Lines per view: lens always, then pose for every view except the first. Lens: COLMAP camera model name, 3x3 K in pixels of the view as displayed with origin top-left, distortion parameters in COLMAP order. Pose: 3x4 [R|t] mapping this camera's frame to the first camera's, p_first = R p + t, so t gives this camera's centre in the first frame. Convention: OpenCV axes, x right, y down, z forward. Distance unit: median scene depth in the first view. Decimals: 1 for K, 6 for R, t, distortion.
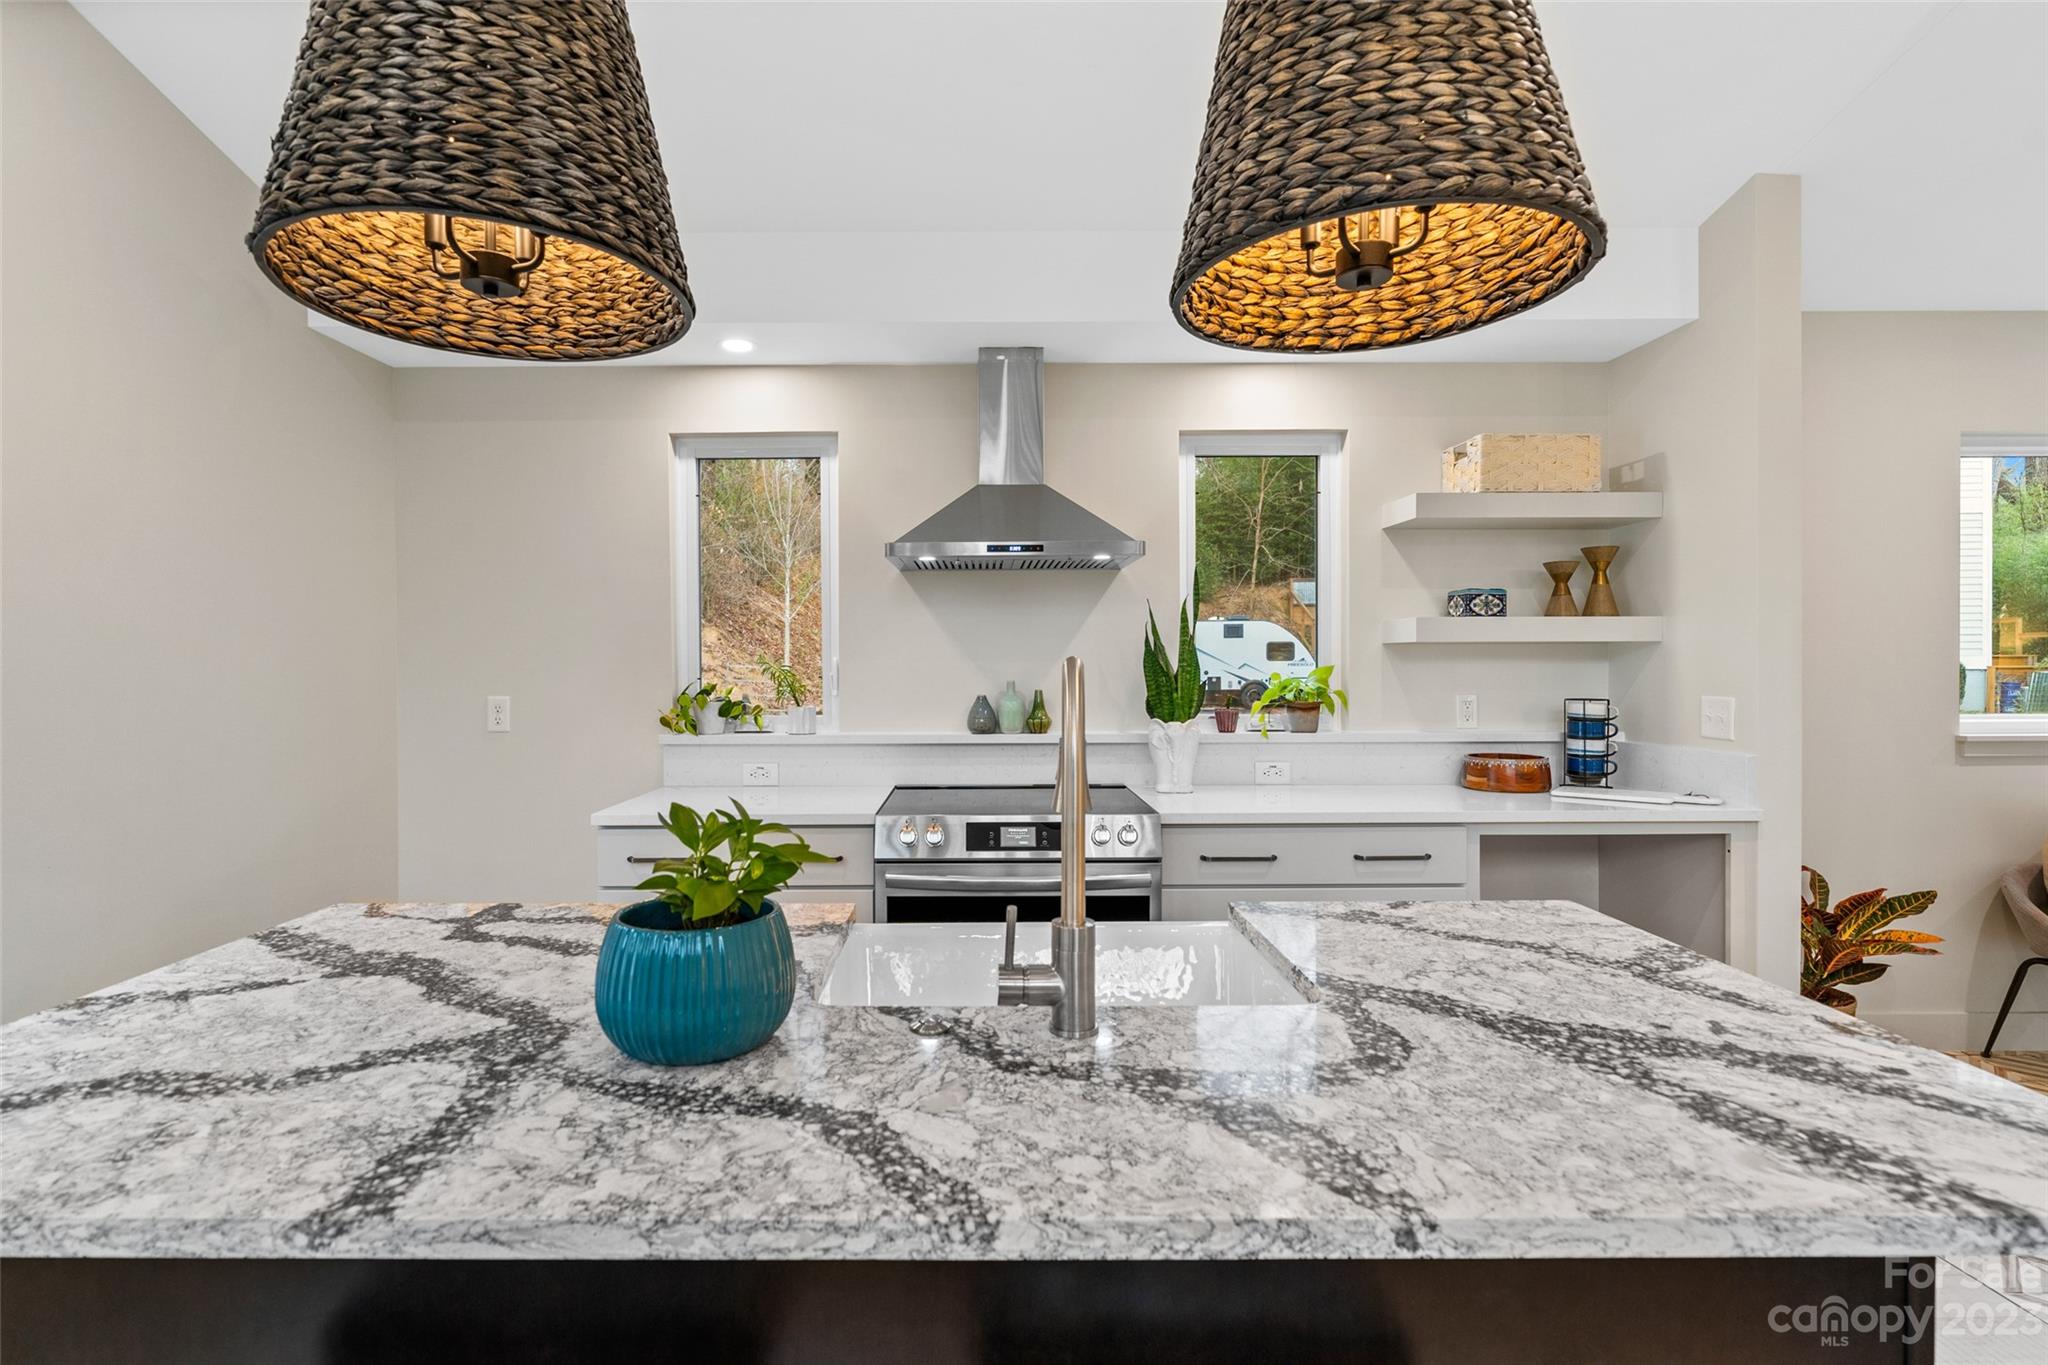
lens RADIAL K [[948.3, 0, 976.8], [0, 948.3, 680.5], [0, 0, 1]] dist [-0.014228, 0.000126]
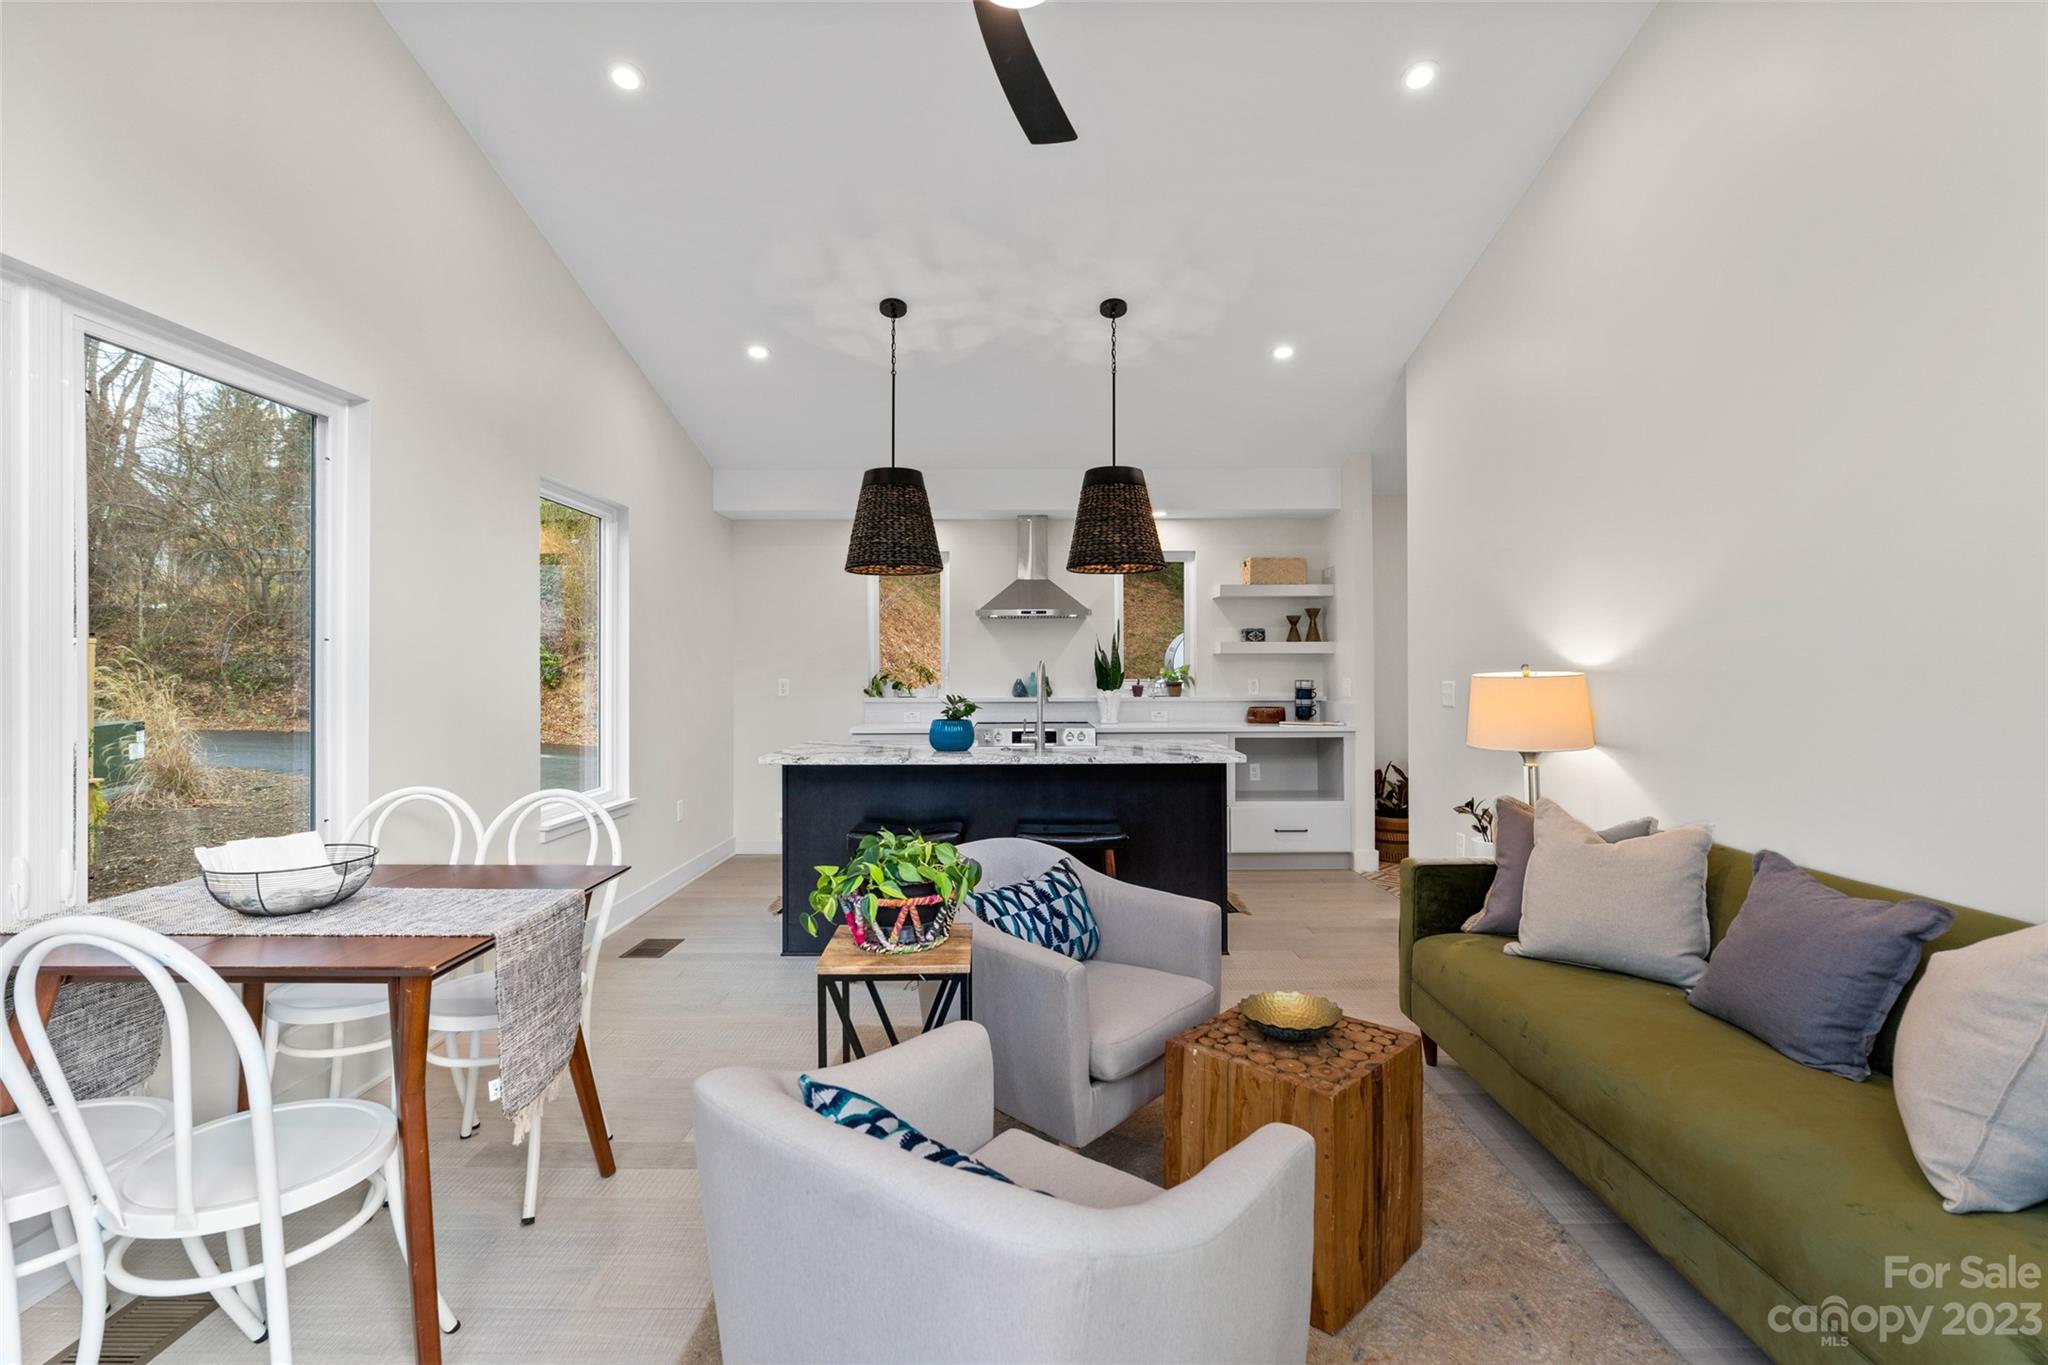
lens RADIAL K [[925.0, 0, 1020.2], [0, 925.0, 672.5], [0, 0, 1]] dist [-0.006846, 0.000820]
pose [[0.999997, 0.001295, 0.002086, 0.003089], [-0.001275, 0.999954, -0.009475, 0.023539], [-0.002098, 0.009472, 0.999953, -1.114504]]
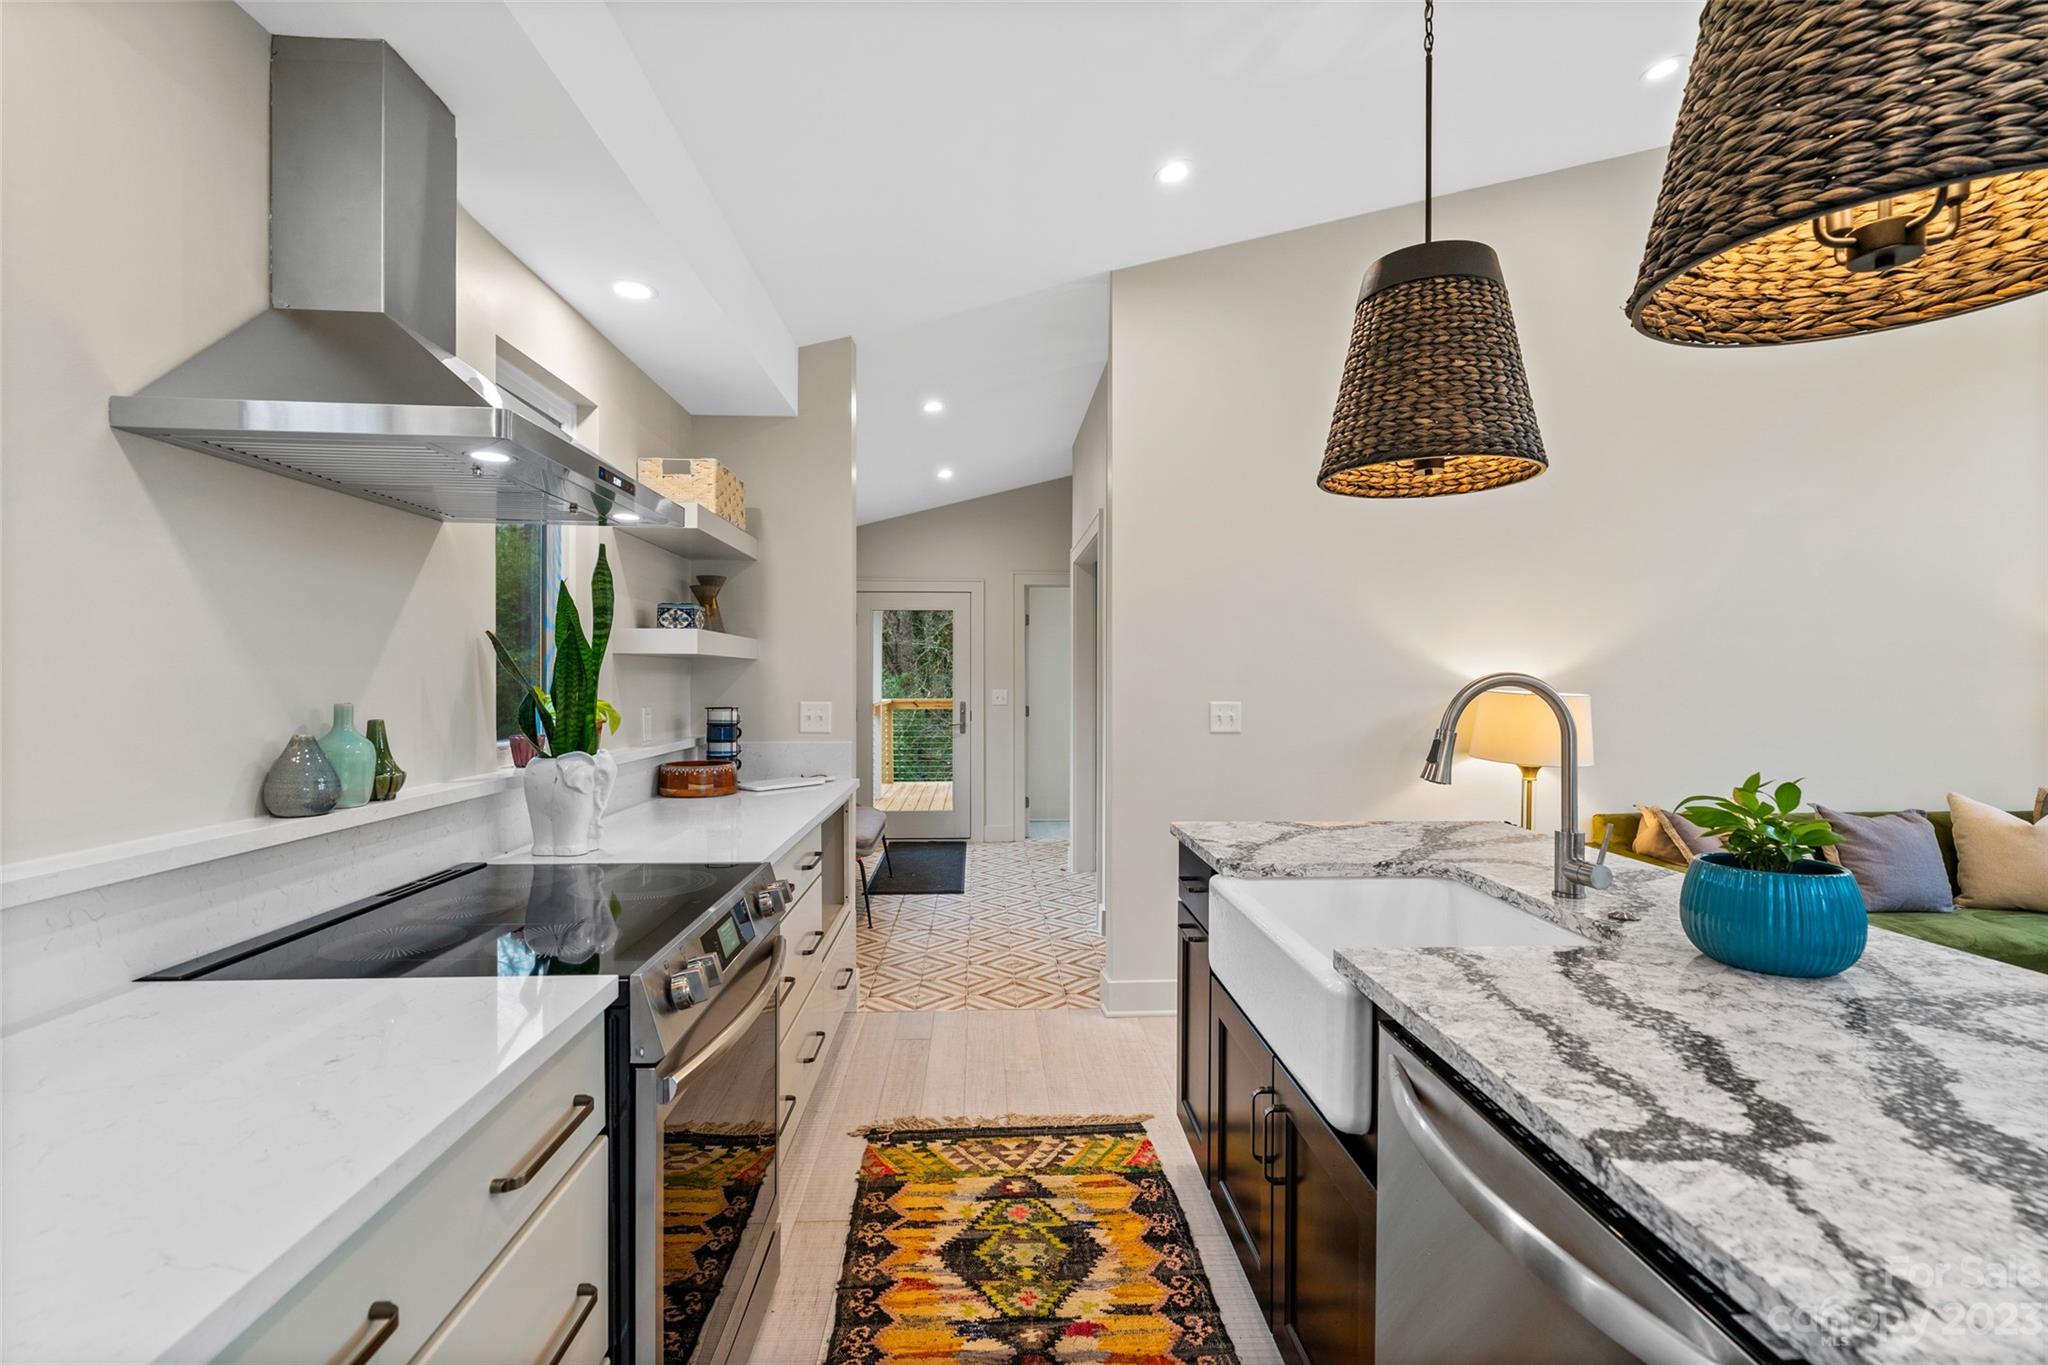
lens RADIAL K [[925.0, 0, 1020.2], [0, 925.0, 672.5], [0, 0, 1]] dist [-0.006846, 0.000820]
pose [[-0.040432, 0.009816, 0.999134, -0.515018], [0.012671, 0.999876, -0.009310, -0.007883], [-0.999102, 0.012284, -0.040551, 0.700160]]
